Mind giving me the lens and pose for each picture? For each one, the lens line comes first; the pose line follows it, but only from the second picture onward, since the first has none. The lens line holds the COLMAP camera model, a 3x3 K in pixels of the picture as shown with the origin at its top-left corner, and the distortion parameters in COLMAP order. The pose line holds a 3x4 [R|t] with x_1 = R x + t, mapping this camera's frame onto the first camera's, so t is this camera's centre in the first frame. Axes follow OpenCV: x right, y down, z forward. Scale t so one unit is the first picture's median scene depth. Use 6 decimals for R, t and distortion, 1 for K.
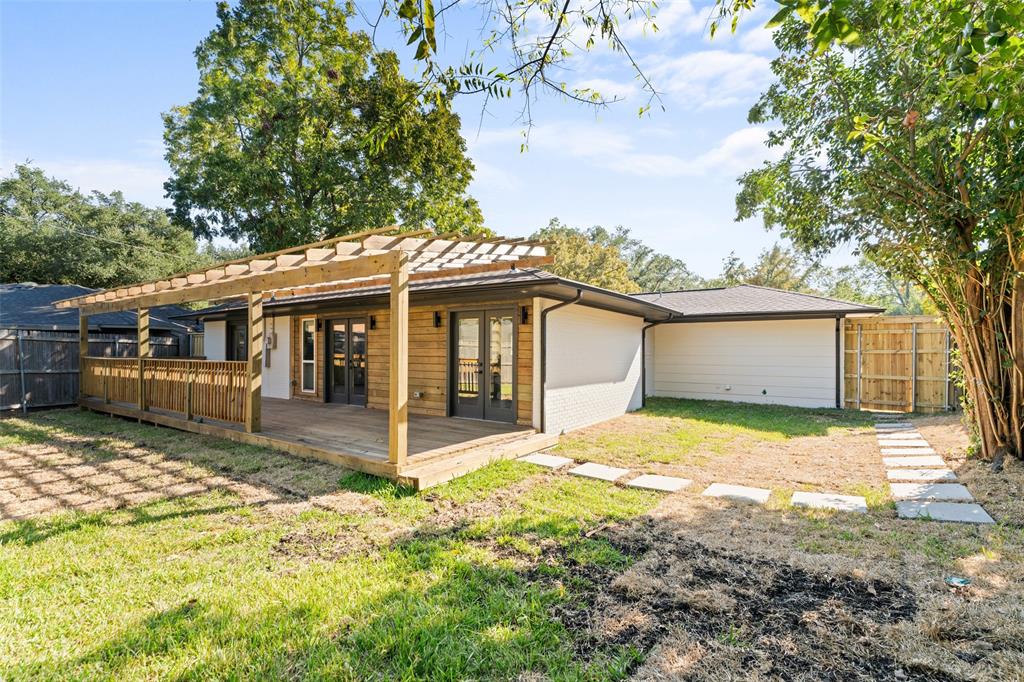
lens RADIAL K [[465.8, 0, 512.0], [0, 465.8, 341.0], [0, 0, 1]] dist [0.000597, -0.000086]
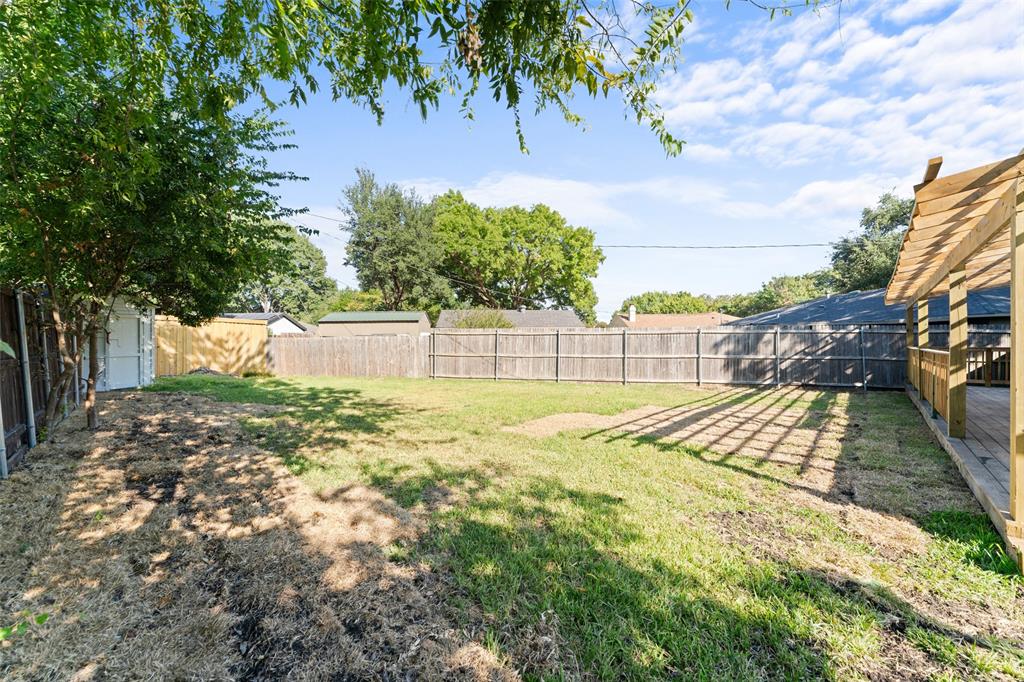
lens RADIAL K [[409.9, 0, 507.7], [0, 409.9, 347.3], [0, 0, 1]] dist [-0.000456, 0.000207]
pose [[-0.126528, 0.008710, -0.991925, 0.206897], [0.028262, 0.999587, 0.005172, 0.005296], [0.991560, -0.027379, -0.126722, 0.219168]]
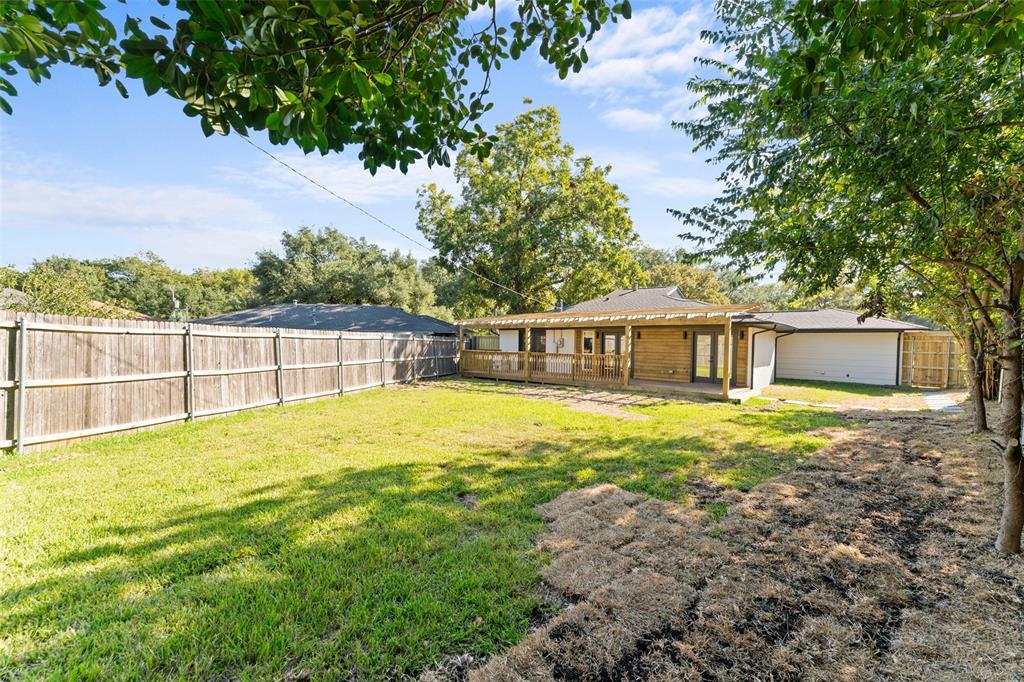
lens RADIAL K [[409.9, 0, 507.7], [0, 409.9, 347.3], [0, 0, 1]] dist [-0.000456, 0.000207]
pose [[0.991531, 0.011474, -0.129365, -0.641765], [-0.006774, 0.999303, 0.036711, -0.049303], [0.129696, -0.035524, 0.990917, -0.820312]]
